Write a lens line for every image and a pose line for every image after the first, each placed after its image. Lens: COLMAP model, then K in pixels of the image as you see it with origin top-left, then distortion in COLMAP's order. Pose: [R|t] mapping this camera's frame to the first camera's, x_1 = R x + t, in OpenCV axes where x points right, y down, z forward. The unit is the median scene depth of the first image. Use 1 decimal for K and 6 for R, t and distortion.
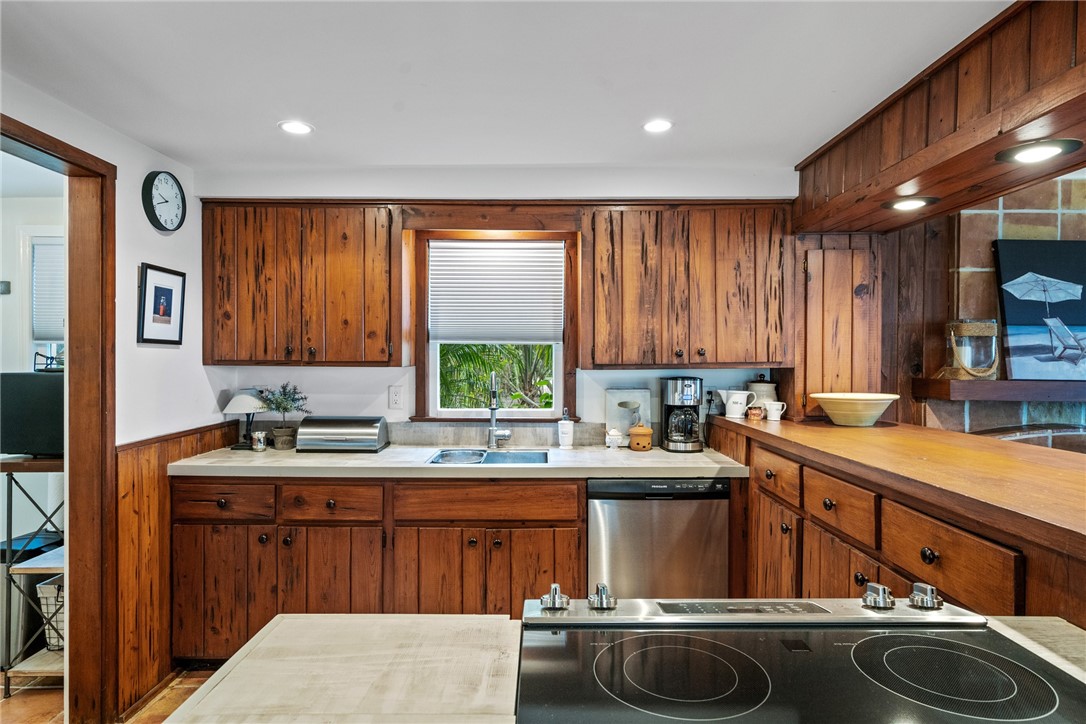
lens RADIAL K [[629.9, 0, 542.1], [0, 629.9, 362.2], [0, 0, 1]] dist [0.003823, 0.003244]
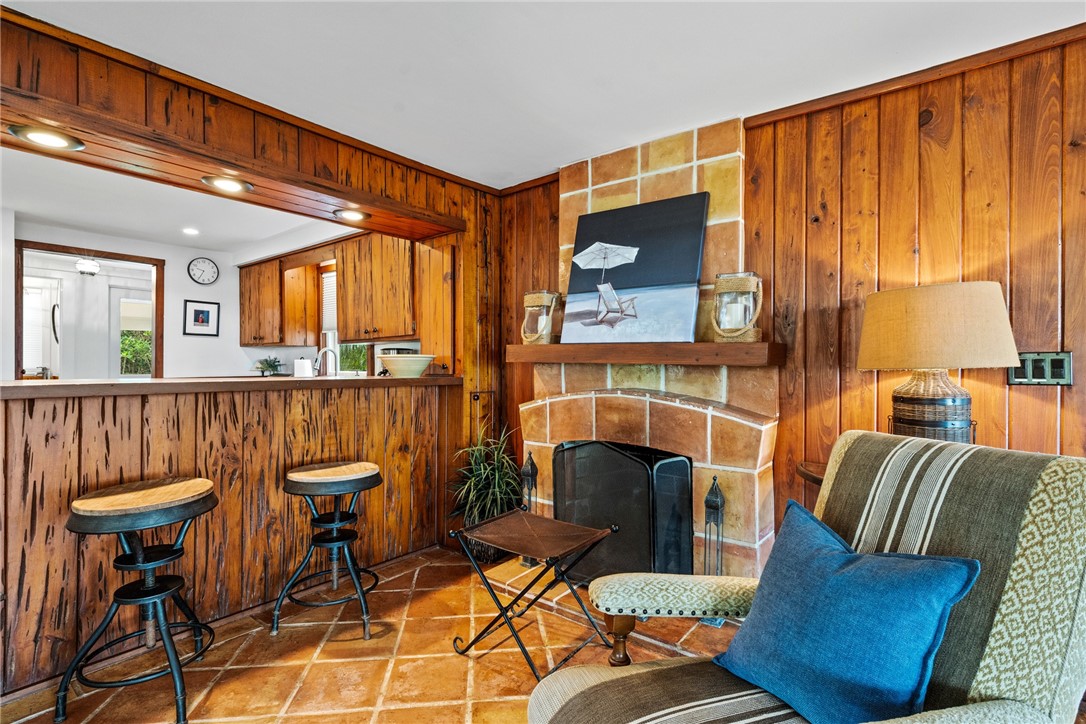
lens RADIAL K [[522.9, 0, 540.3], [0, 522.9, 360.3], [0, 0, 1]] dist [0.003231, 0.001459]
pose [[0.780528, -0.006561, -0.625086, 1.267110], [-0.004900, 0.999850, -0.016613, 0.070389], [0.625101, 0.016029, 0.780379, 0.272367]]
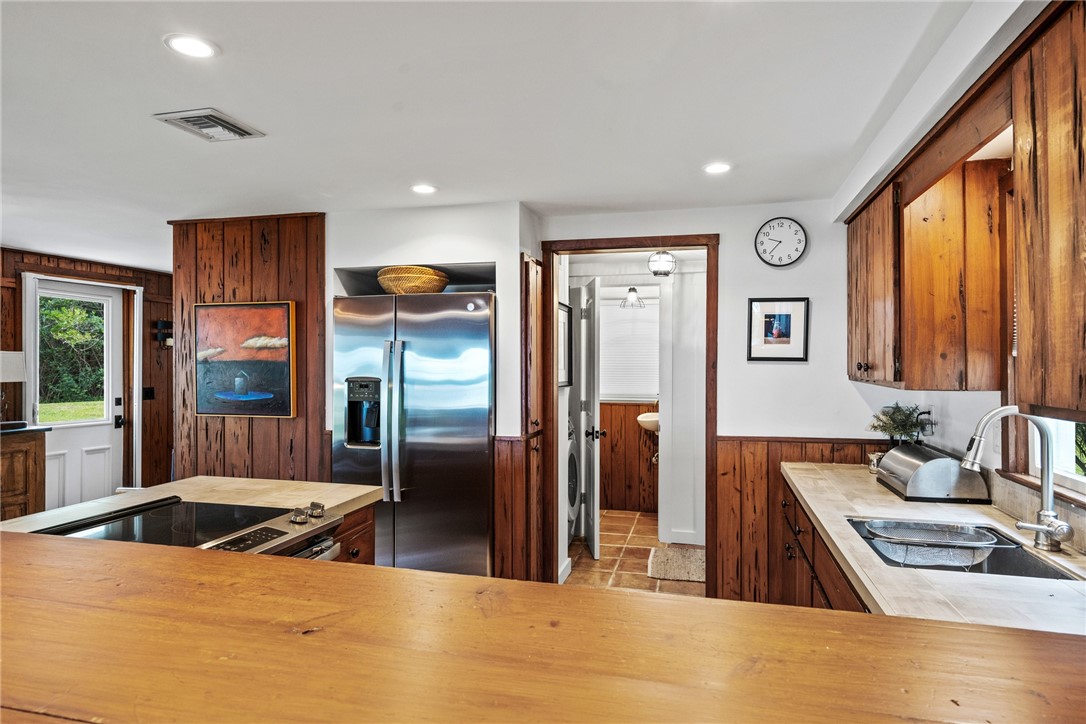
lens RADIAL K [[629.9, 0, 546.8], [0, 629.9, 365.4], [0, 0, 1]] dist [0.003823, 0.003244]
pose [[-0.257063, 0.006701, -0.966372, 0.584623], [-0.010865, 0.999893, 0.009824, -0.023971], [0.966334, 0.013025, -0.256962, 0.766139]]
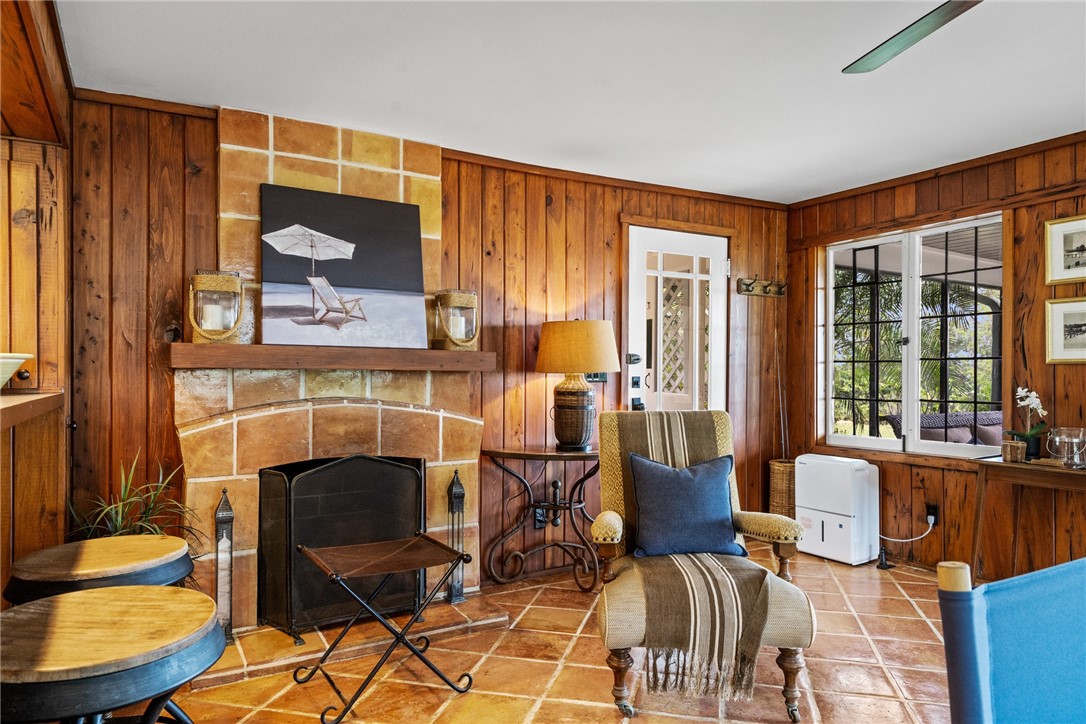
lens RADIAL K [[704.7, 0, 540.9], [0, 704.7, 366.5], [0, 0, 1]] dist [0.019788, 0.001684]
pose [[0.866608, -0.001391, 0.498988, 0.587627], [0.009501, 0.999861, -0.013712, 0.073341], [-0.498899, 0.016624, 0.866501, -0.016398]]
